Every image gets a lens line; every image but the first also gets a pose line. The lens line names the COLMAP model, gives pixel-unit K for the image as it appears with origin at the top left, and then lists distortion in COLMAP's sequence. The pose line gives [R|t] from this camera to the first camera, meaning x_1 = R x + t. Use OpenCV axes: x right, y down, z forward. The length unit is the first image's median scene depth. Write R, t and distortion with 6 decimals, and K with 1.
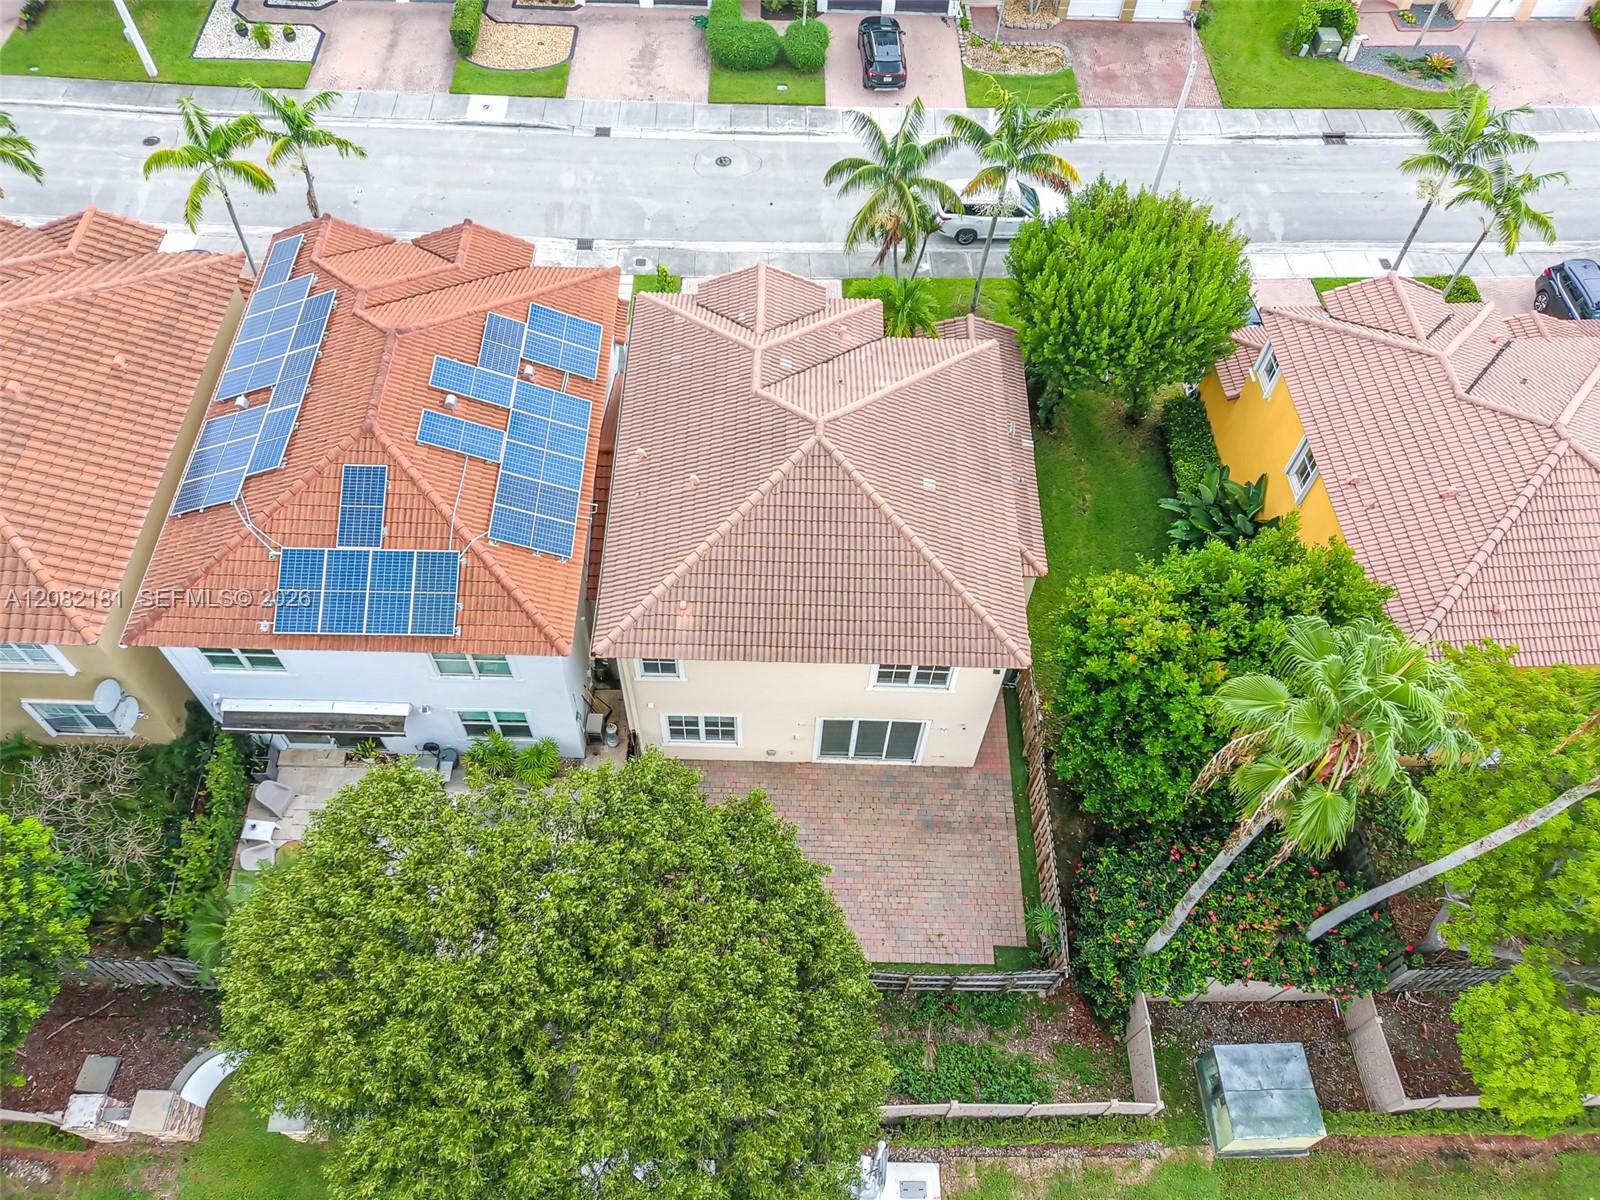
lens RADIAL K [[1196.2, 0, 800.0], [0, 1196.2, 600.0], [0, 0, 1]] dist [0.111806, -0.188656]
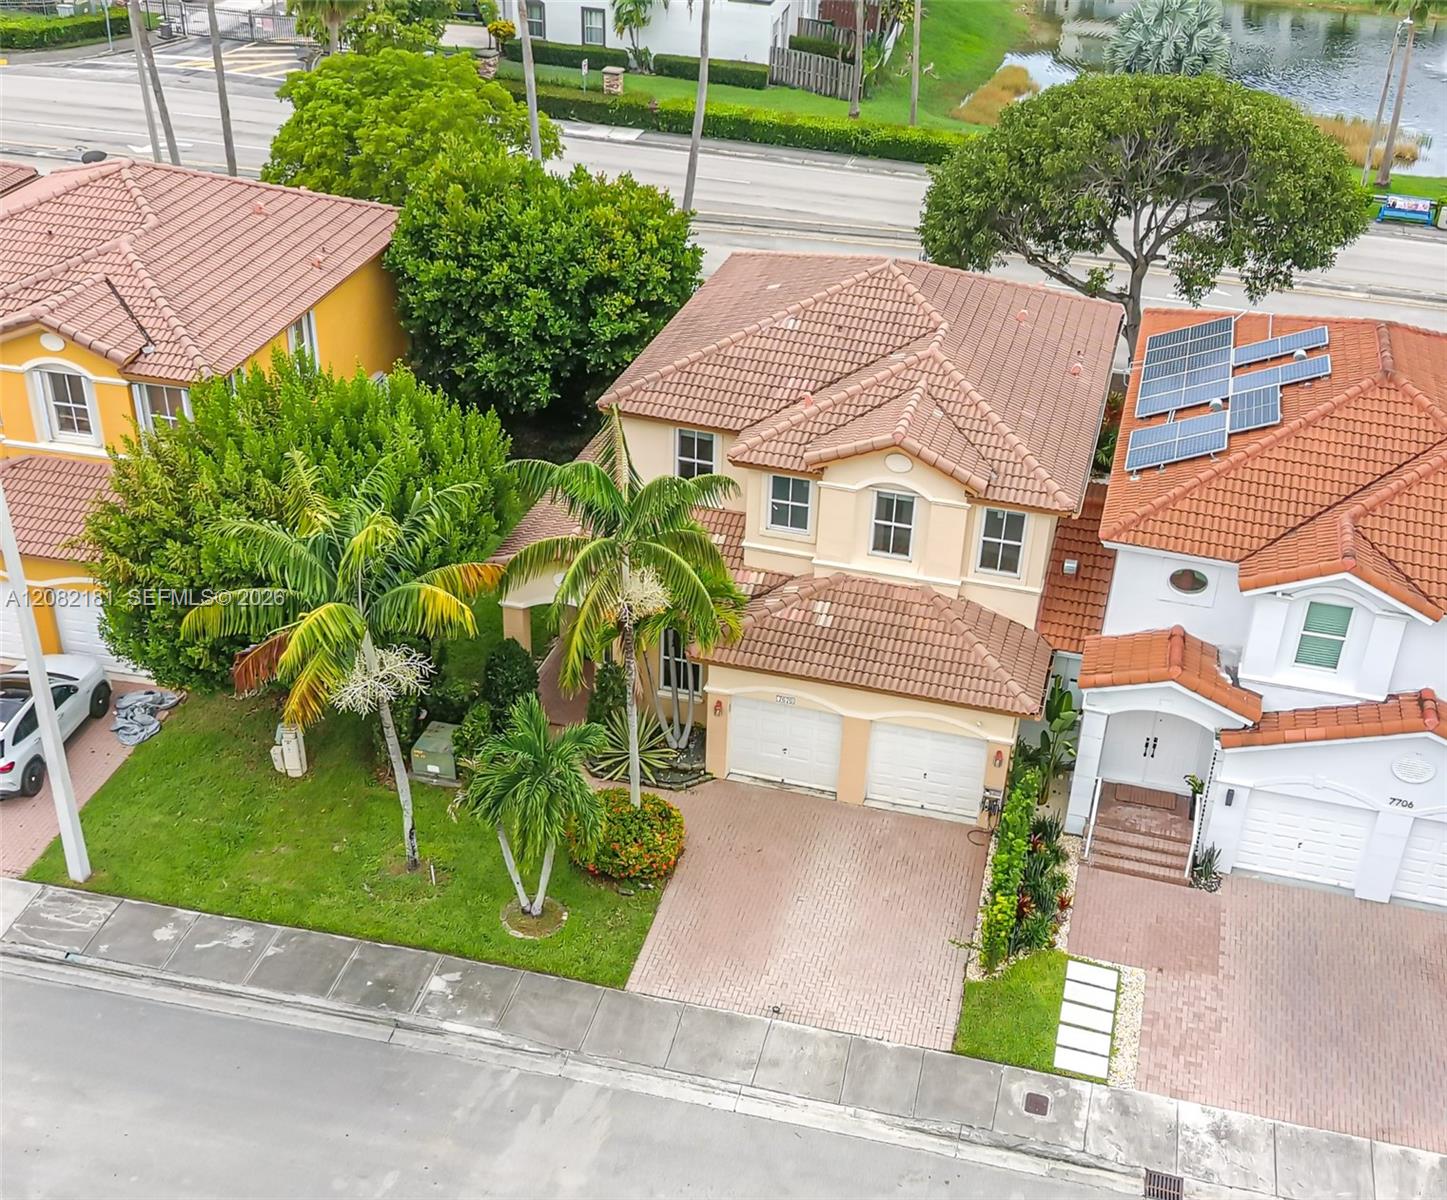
lens RADIAL K [[1684.8, 0, 825.9], [0, 1684.8, 683.4], [0, 0, 1]] dist [0.108011, -0.174637]
pose [[-0.973276, -0.191071, 0.127382, -0.150378], [0.122396, 0.037725, 0.991764, -1.311974], [-0.194302, 0.980851, -0.013331, 1.232177]]
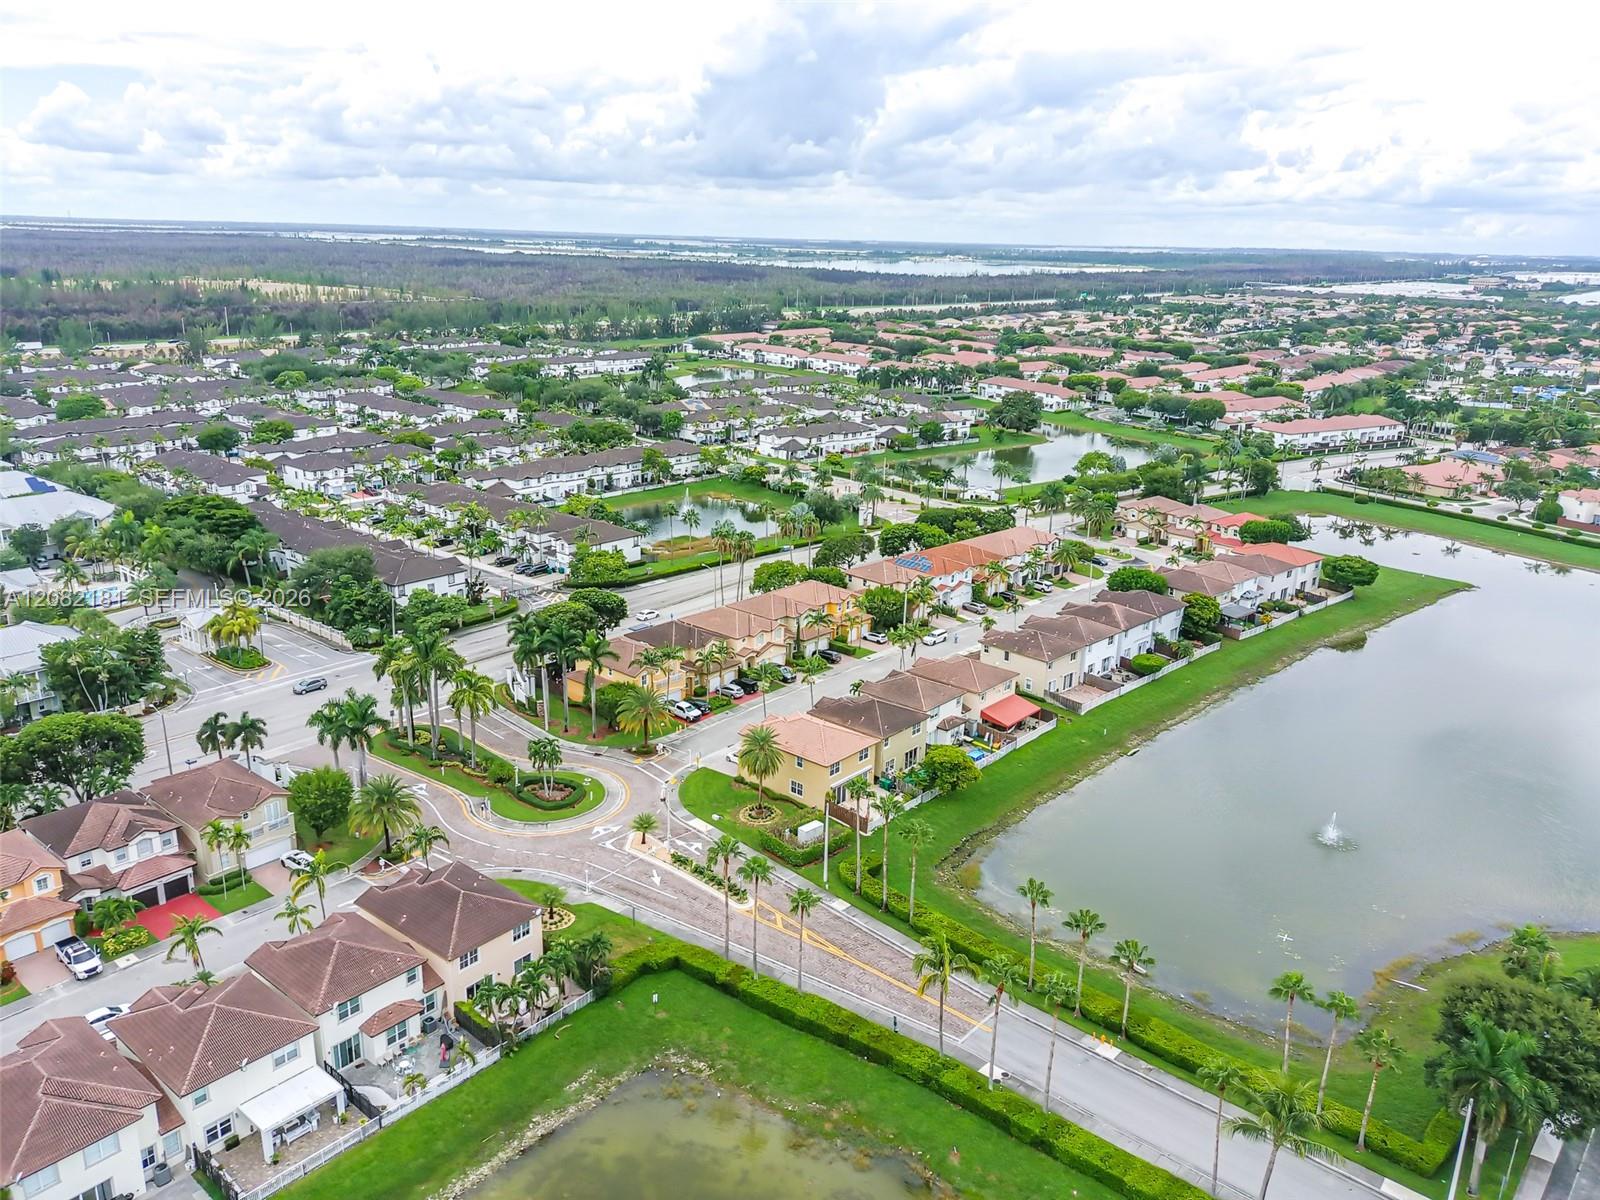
lens RADIAL K [[1196.2, 0, 800.0], [0, 1196.2, 600.0], [0, 0, 1]] dist [0.111806, -0.188656]
pose [[-0.698275, 0.160727, -0.697552, 5.069907], [-0.621837, 0.346501, 0.702322, -4.491054], [0.354584, 0.924178, -0.142007, 1.906748]]
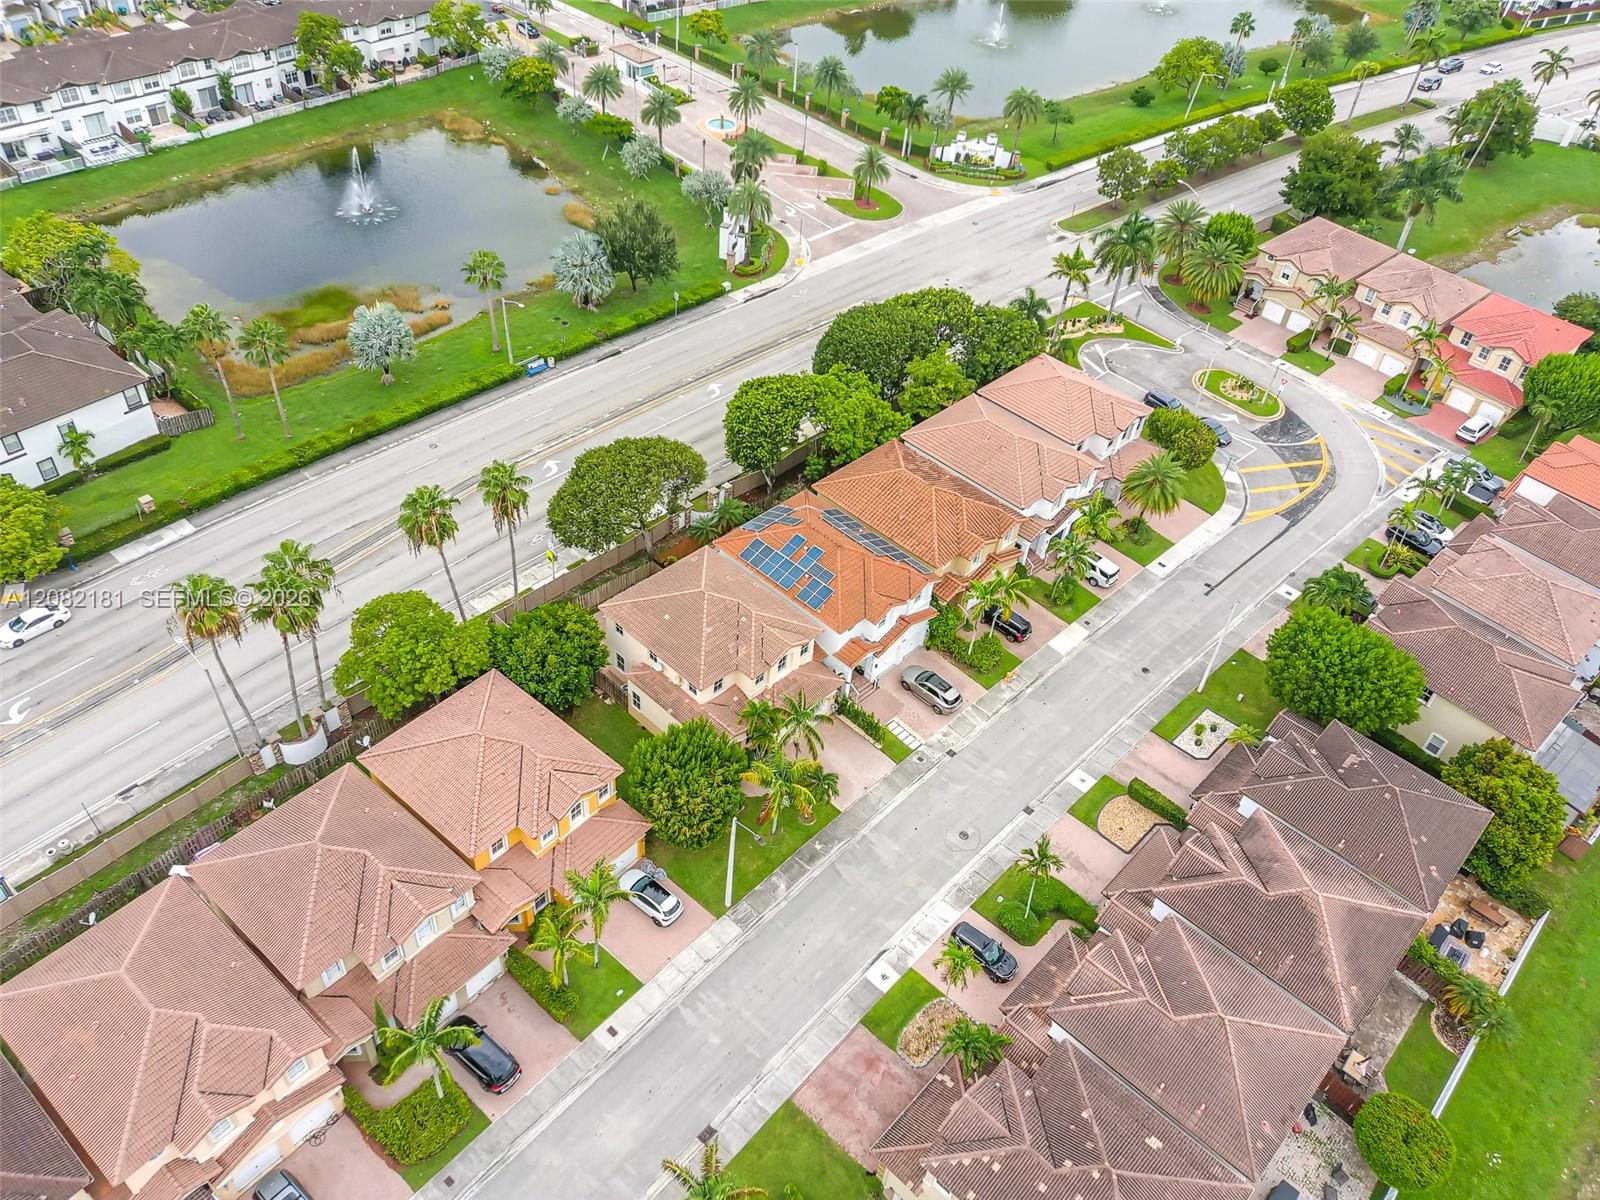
lens RADIAL K [[1196.2, 0, 800.0], [0, 1196.2, 600.0], [0, 0, 1]] dist [0.111806, -0.188656]
pose [[-0.684070, 0.429897, -0.589268, 1.399858], [-0.656905, -0.011937, 0.753879, -2.209547], [0.317056, 0.902799, 0.290567, 0.249267]]
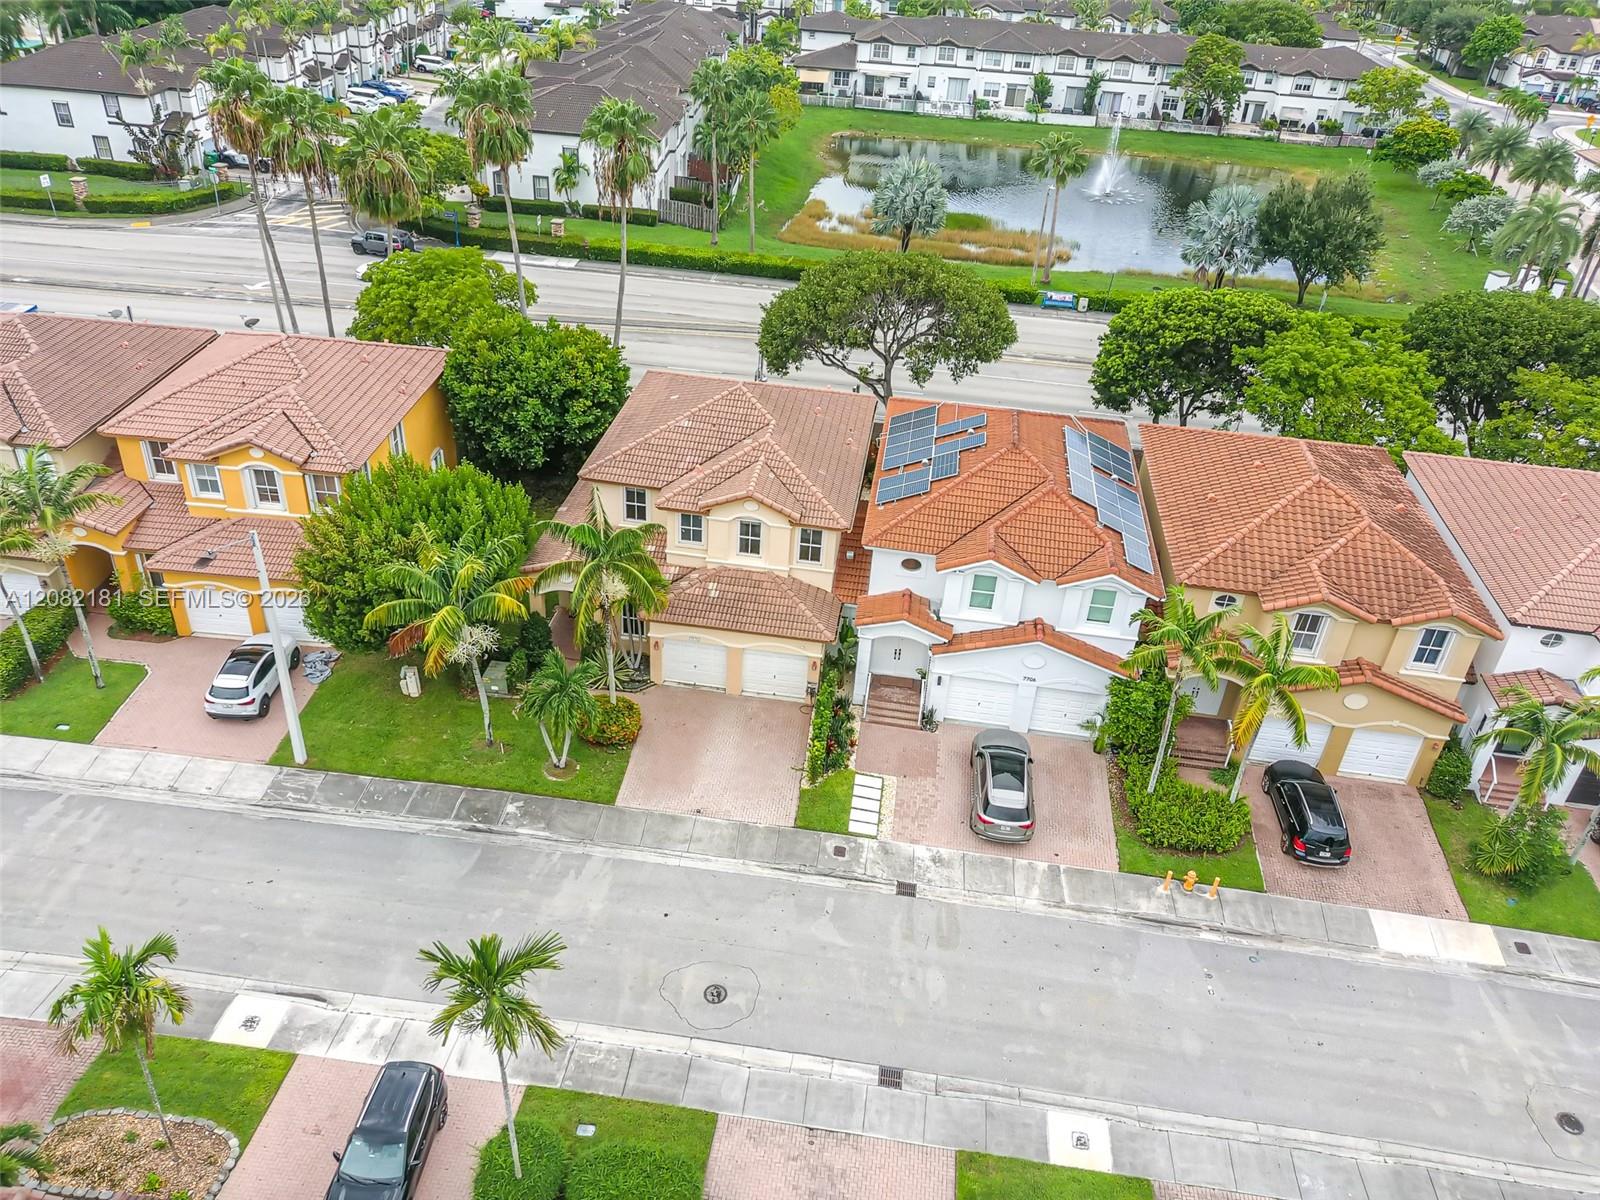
lens RADIAL K [[1196.2, 0, 800.0], [0, 1196.2, 600.0], [0, 0, 1]] dist [0.111806, -0.188656]
pose [[-0.988037, -0.144118, 0.054893, -0.177622], [0.052115, 0.022984, 0.998377, -1.604806], [-0.145146, 0.989294, -0.015199, 1.192621]]
